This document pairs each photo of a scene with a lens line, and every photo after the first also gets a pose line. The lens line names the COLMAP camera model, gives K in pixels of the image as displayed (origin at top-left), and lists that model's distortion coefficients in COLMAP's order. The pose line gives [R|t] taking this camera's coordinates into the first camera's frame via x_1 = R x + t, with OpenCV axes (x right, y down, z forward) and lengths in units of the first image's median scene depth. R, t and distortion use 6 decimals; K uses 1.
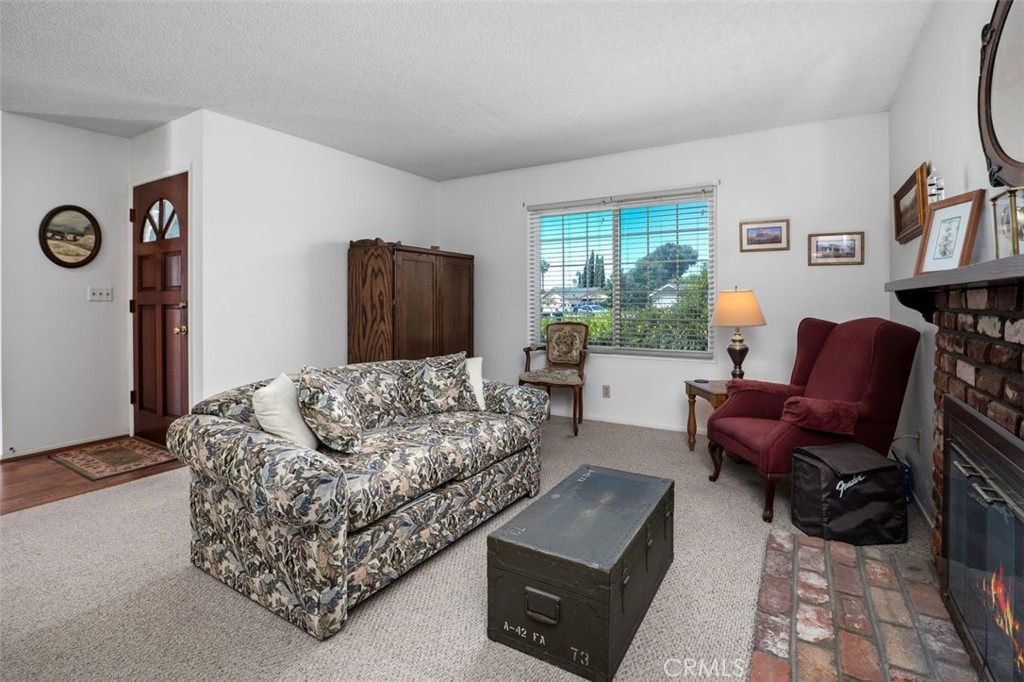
lens RADIAL K [[478.3, 0, 503.6], [0, 478.3, 299.3], [0, 0, 1]] dist [-0.029523, 0.005210]
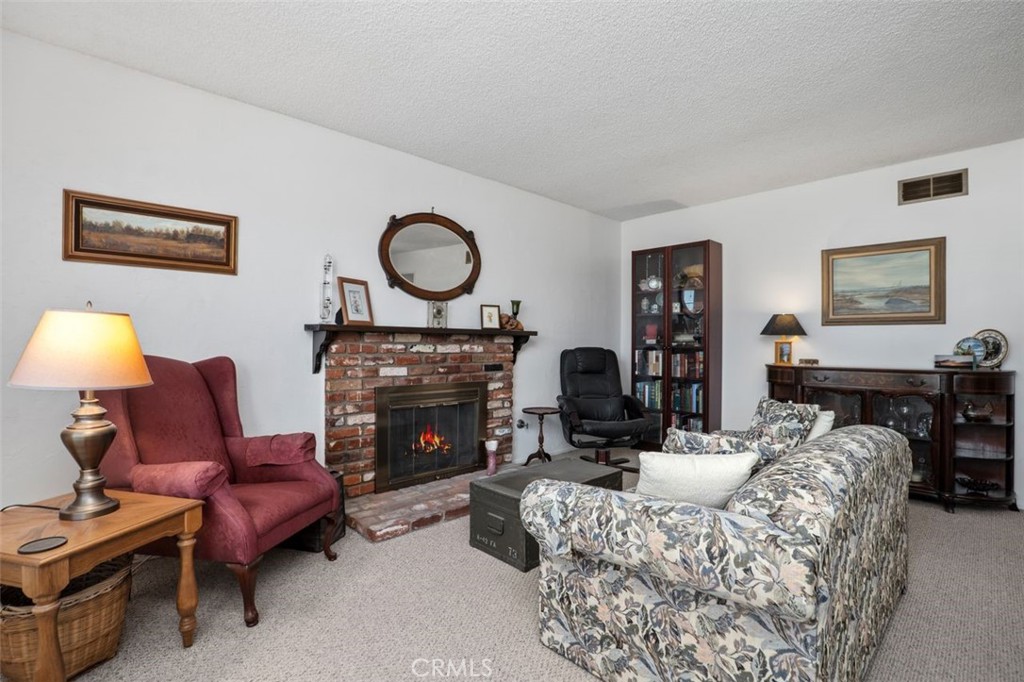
lens RADIAL K [[478.3, 0, 506.9], [0, 478.3, 344.9], [0, 0, 1]] dist [-0.029523, 0.005210]
pose [[-0.968439, -0.005537, 0.249189, -0.042579], [-0.005166, 0.999984, 0.002143, 0.020265], [-0.249197, 0.000788, -0.968453, 2.254034]]
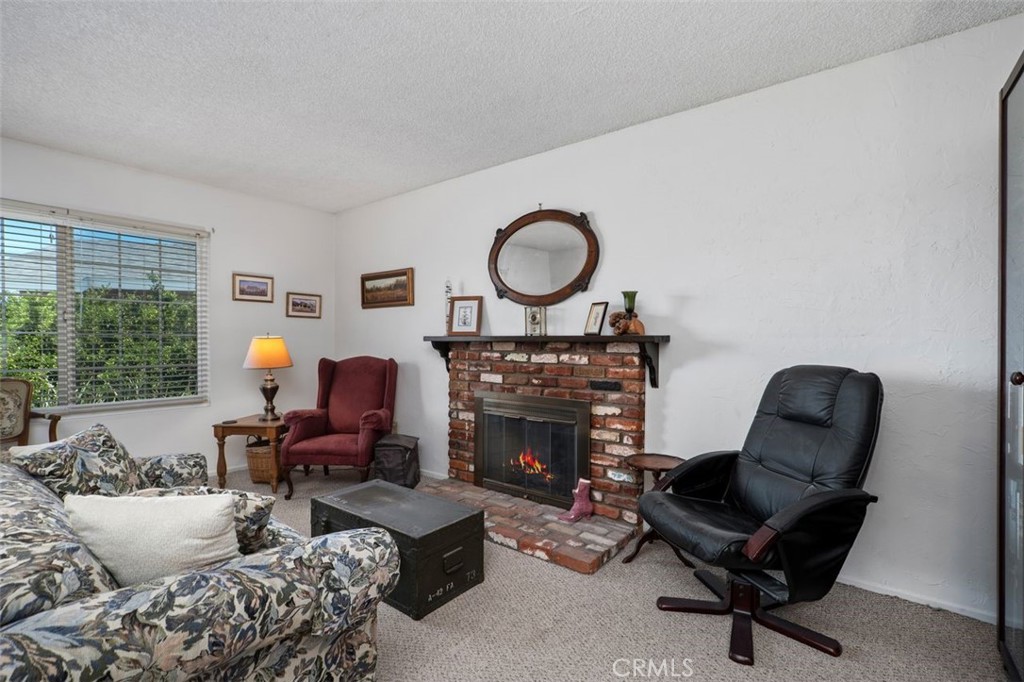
lens RADIAL K [[478.3, 0, 504.3], [0, 478.3, 350.0], [0, 0, 1]] dist [-0.029523, 0.005210]
pose [[0.117255, -0.015478, 0.992981, -0.983058], [-0.005511, 0.999853, 0.016236, -0.013679], [-0.993087, -0.007376, 0.117153, 0.502343]]
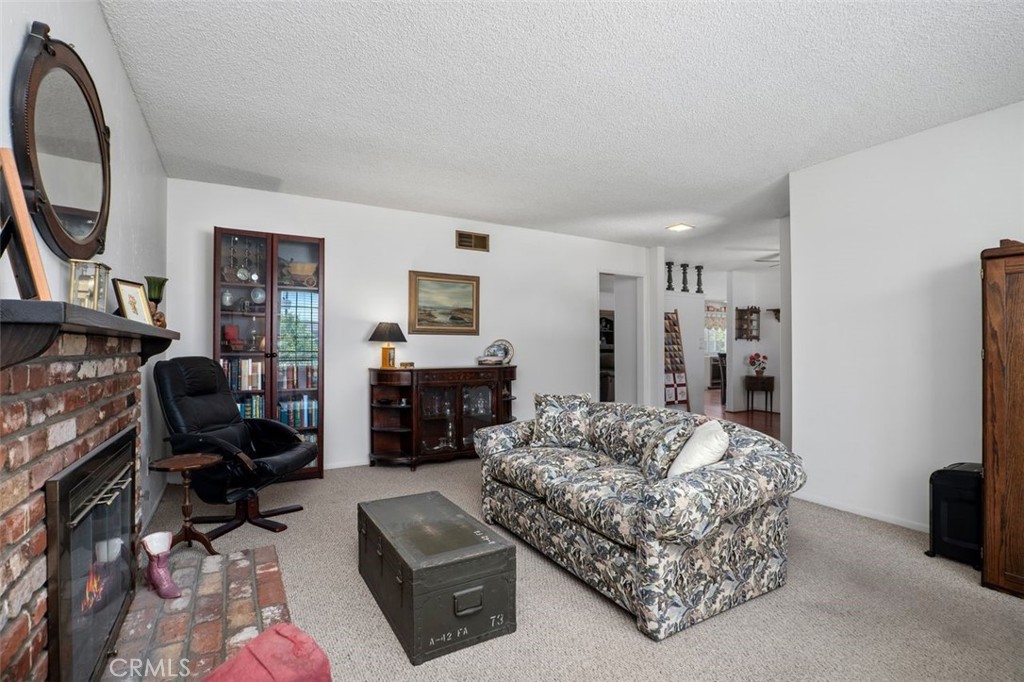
lens RADIAL K [[478.3, 0, 520.4], [0, 478.3, 345.4], [0, 0, 1]] dist [-0.029523, 0.005210]
pose [[-0.448535, -0.004325, -0.893755, 1.032611], [-0.001124, 0.999990, -0.004275, 0.003638], [0.893765, -0.000913, -0.448535, 1.576078]]
